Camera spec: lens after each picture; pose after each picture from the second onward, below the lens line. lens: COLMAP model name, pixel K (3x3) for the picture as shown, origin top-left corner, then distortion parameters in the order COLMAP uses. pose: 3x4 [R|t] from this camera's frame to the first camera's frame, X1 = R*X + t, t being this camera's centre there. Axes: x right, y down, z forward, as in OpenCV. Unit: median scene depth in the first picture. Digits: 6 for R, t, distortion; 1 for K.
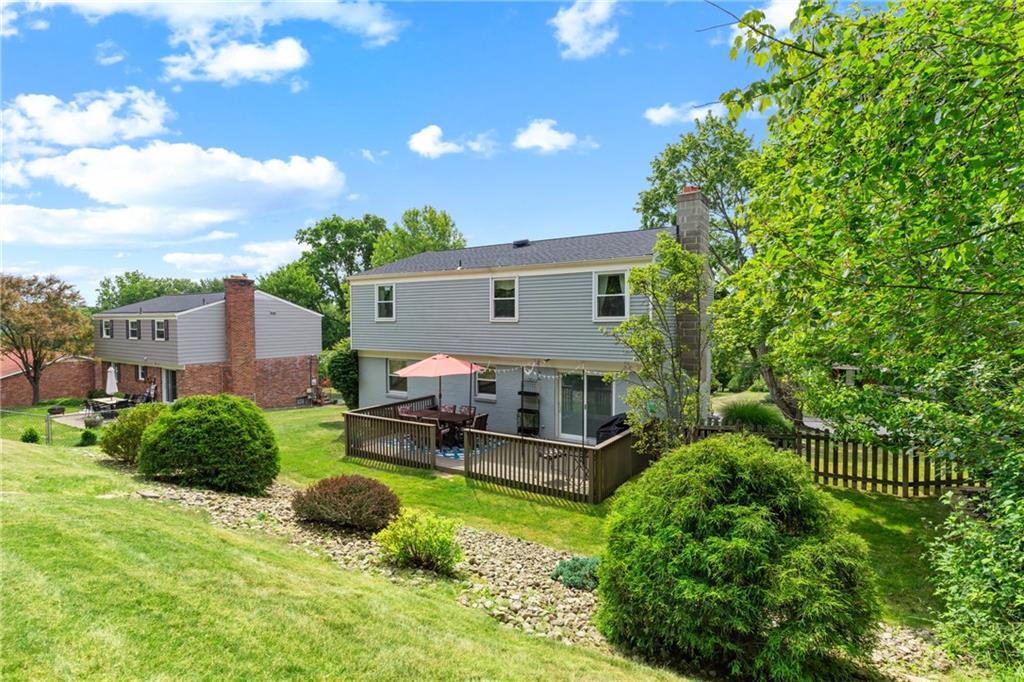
lens RADIAL K [[493.3, 0, 510.9], [0, 493.3, 320.0], [0, 0, 1]] dist [-0.001434, 0.000345]
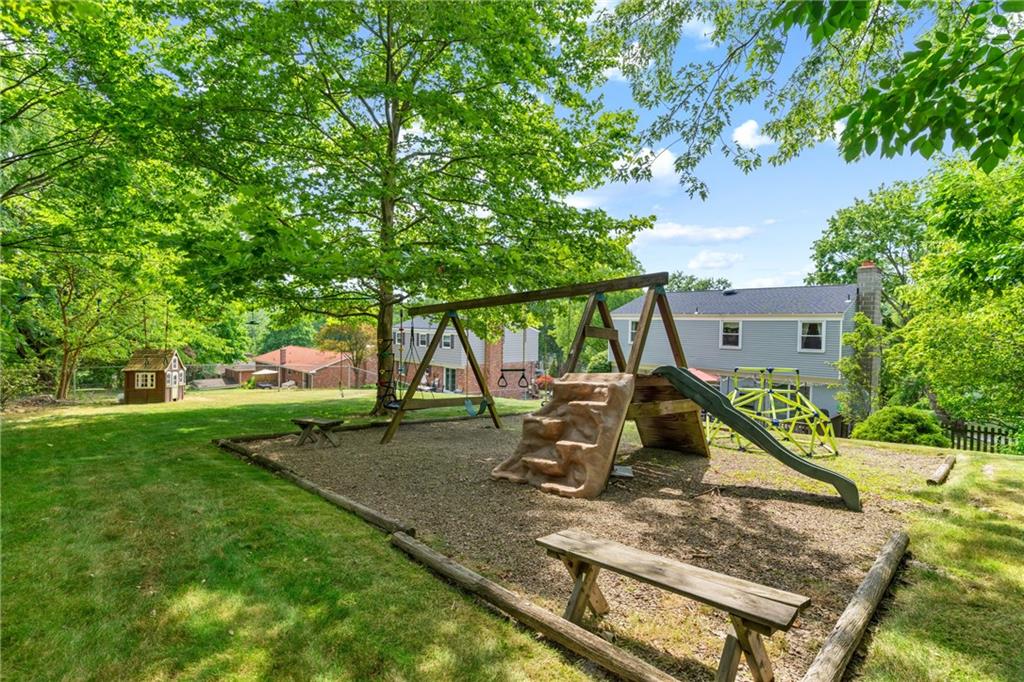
lens RADIAL K [[489.9, 0, 514.3], [0, 489.9, 323.5], [0, 0, 1]] dist [-0.000963, -0.000057]
pose [[0.971964, 0.017313, -0.234493, -0.319989], [-0.017987, 0.999838, -0.000736, -0.063199], [0.234442, 0.004933, 0.972118, -0.679826]]
